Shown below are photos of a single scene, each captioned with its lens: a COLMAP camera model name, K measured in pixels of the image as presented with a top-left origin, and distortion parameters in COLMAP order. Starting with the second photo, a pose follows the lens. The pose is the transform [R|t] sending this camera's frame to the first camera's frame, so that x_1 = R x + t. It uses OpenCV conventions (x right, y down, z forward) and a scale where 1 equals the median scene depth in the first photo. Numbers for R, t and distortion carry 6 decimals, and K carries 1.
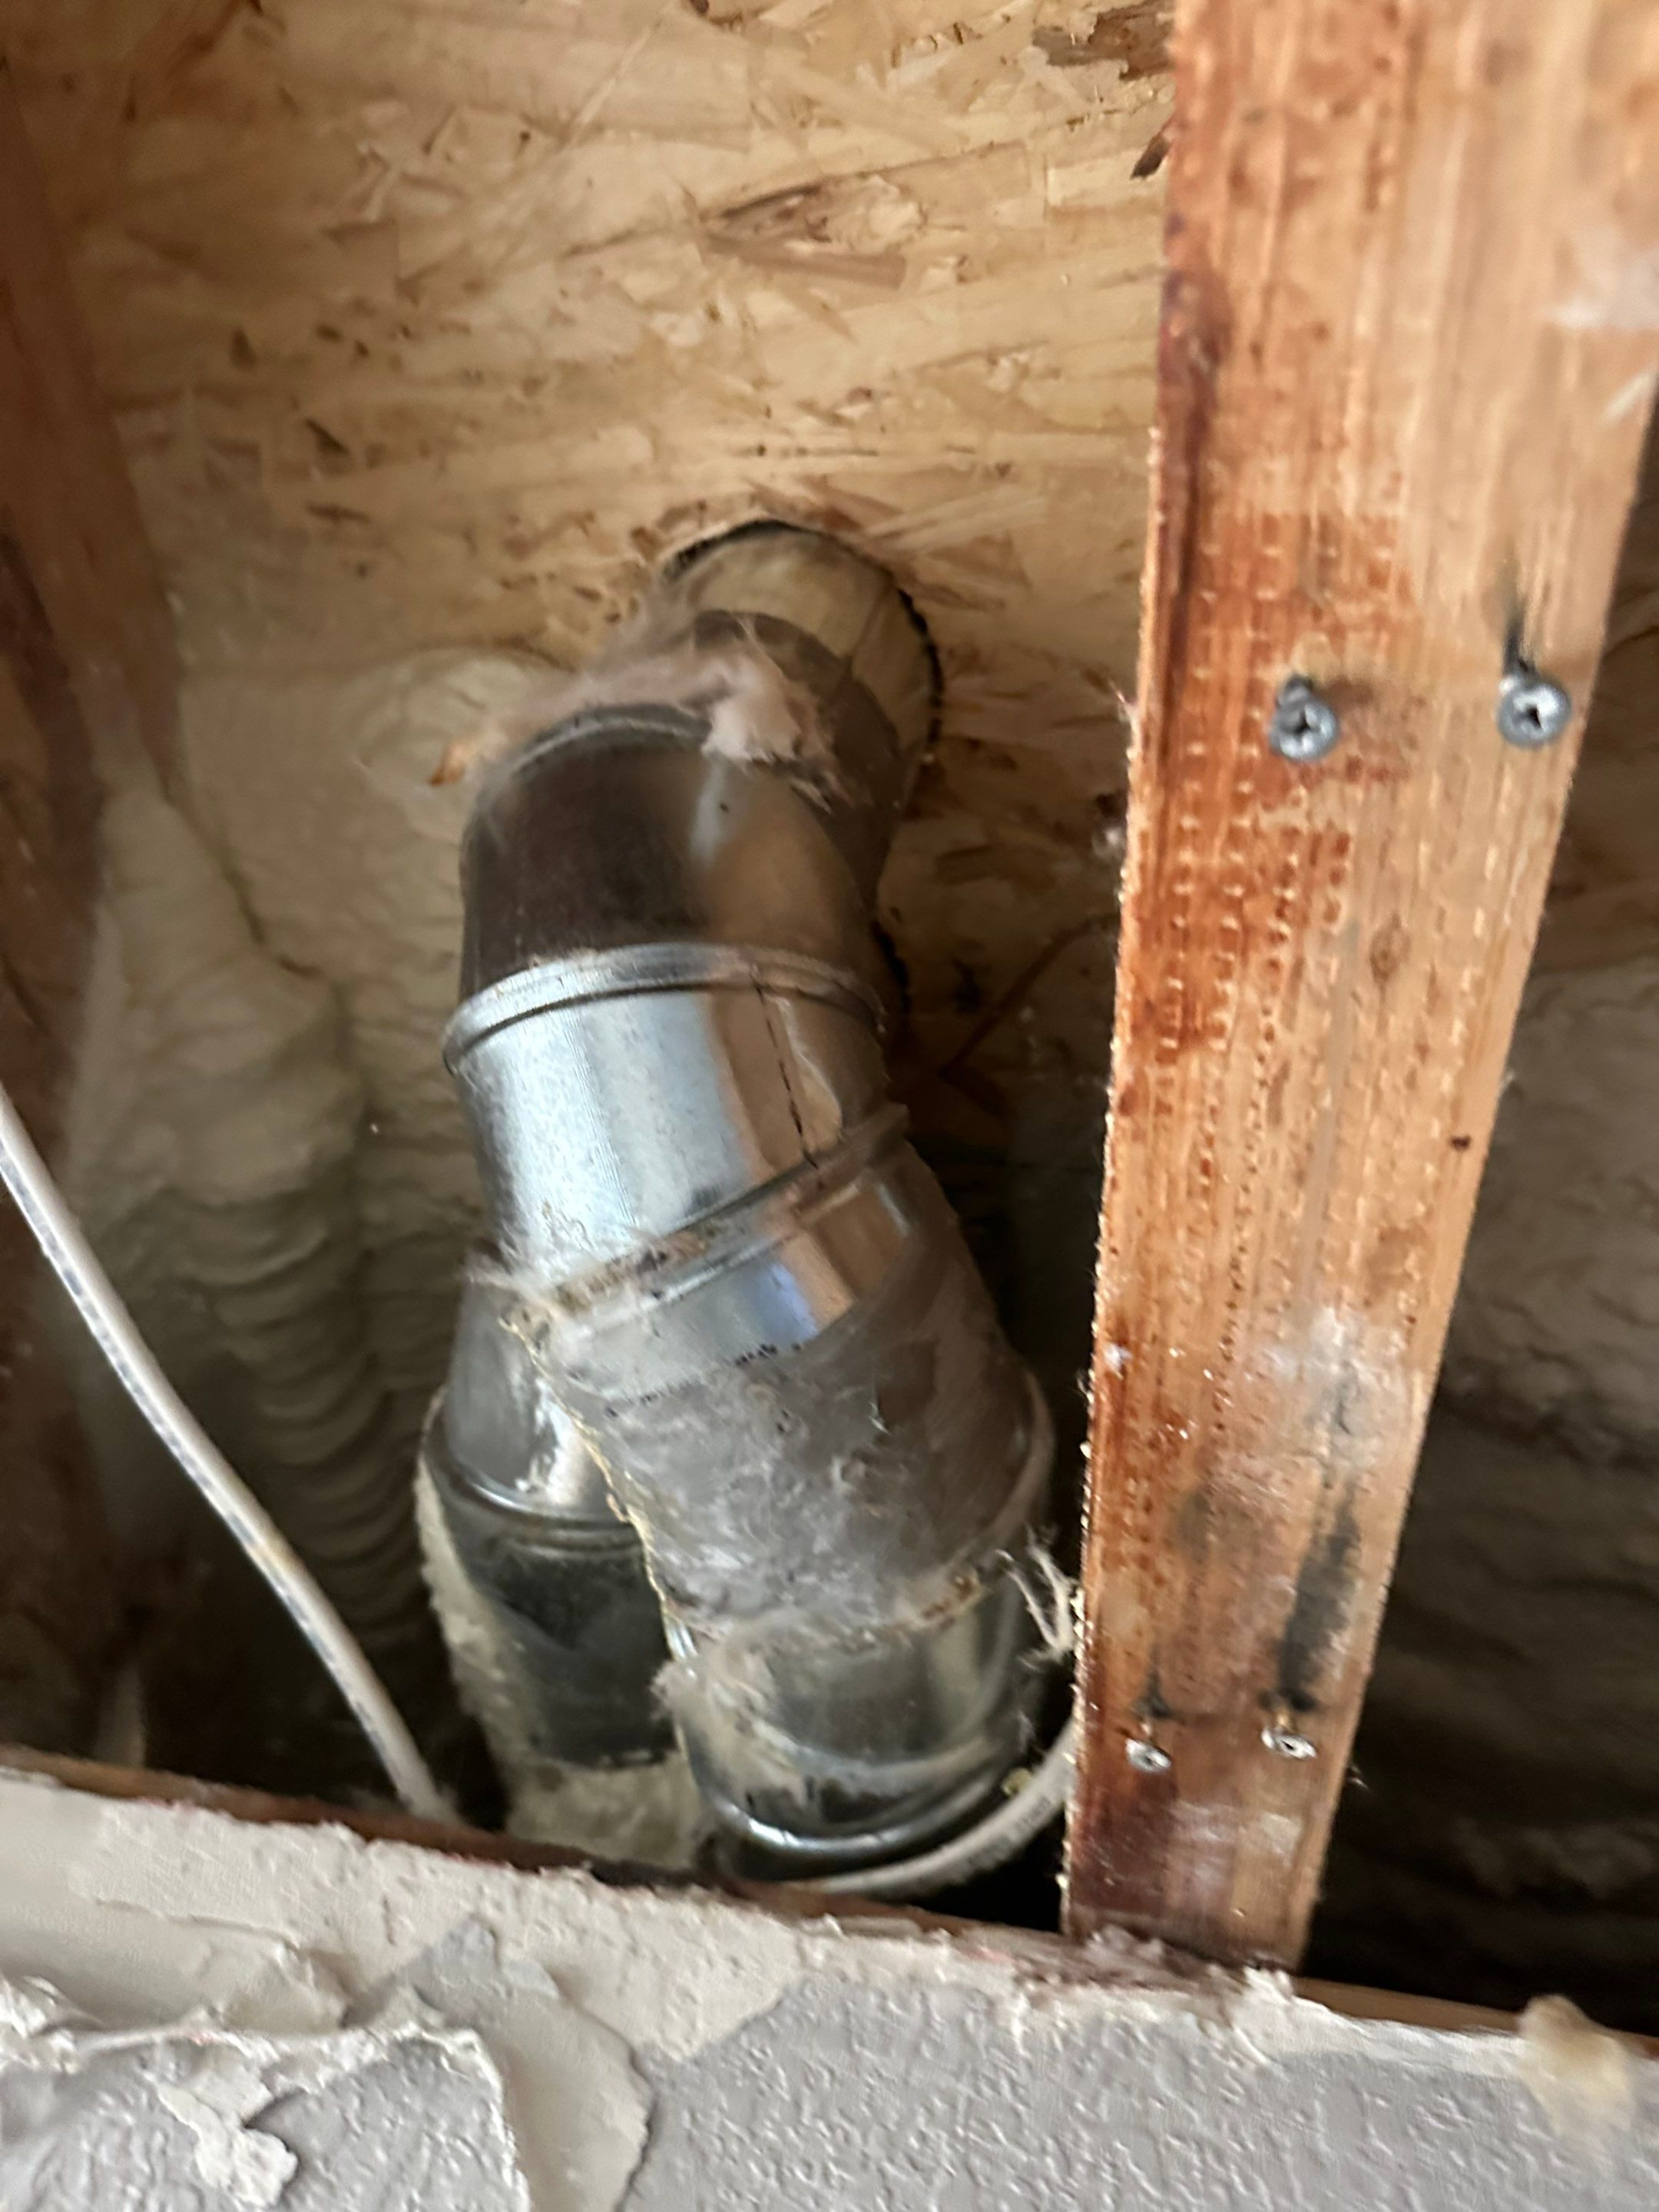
lens RADIAL K [[1580.3, 0, 829.5], [0, 1580.3, 1106.0], [0, 0, 1]] dist [0.014952, -0.056823]
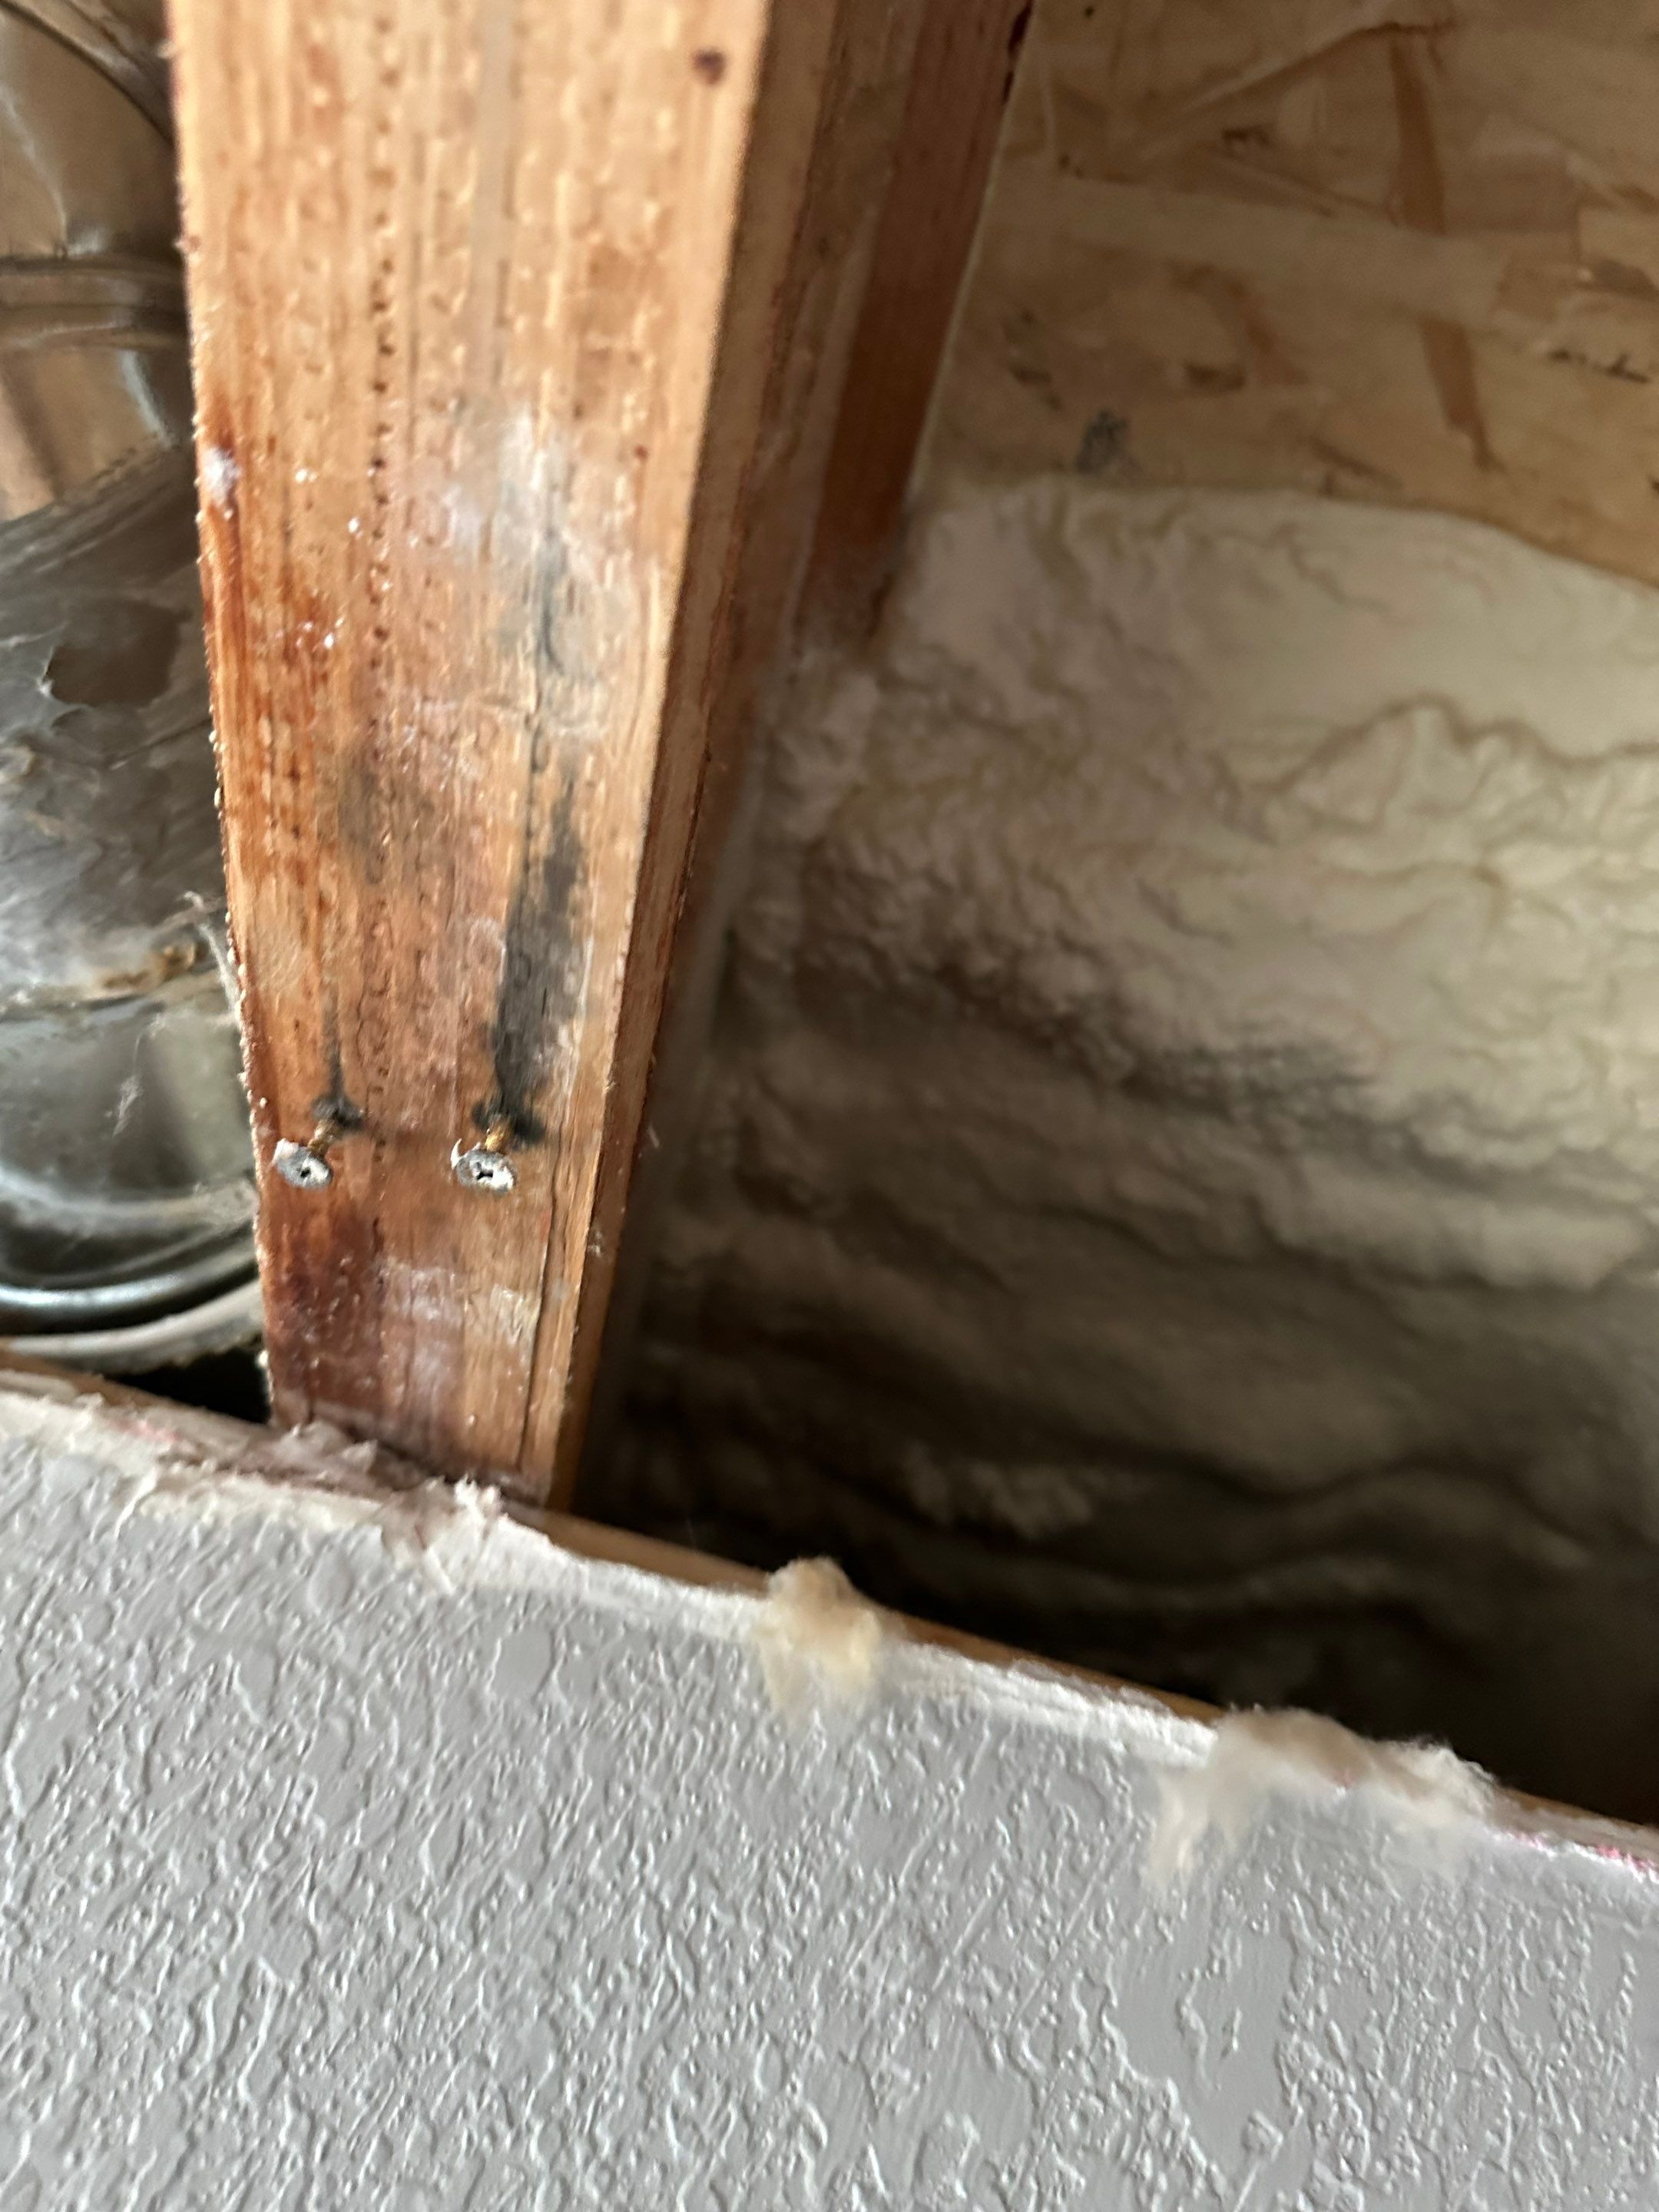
lens RADIAL K [[1586.4, 0, 859.6], [0, 1586.4, 1105.8], [0, 0, 1]] dist [0.084719, -0.236189]
pose [[0.961939, 0.172825, 0.211671, 0.278676], [-0.211092, 0.961860, 0.173971, 0.196761], [-0.173531, -0.212032, 0.961733, 0.247327]]
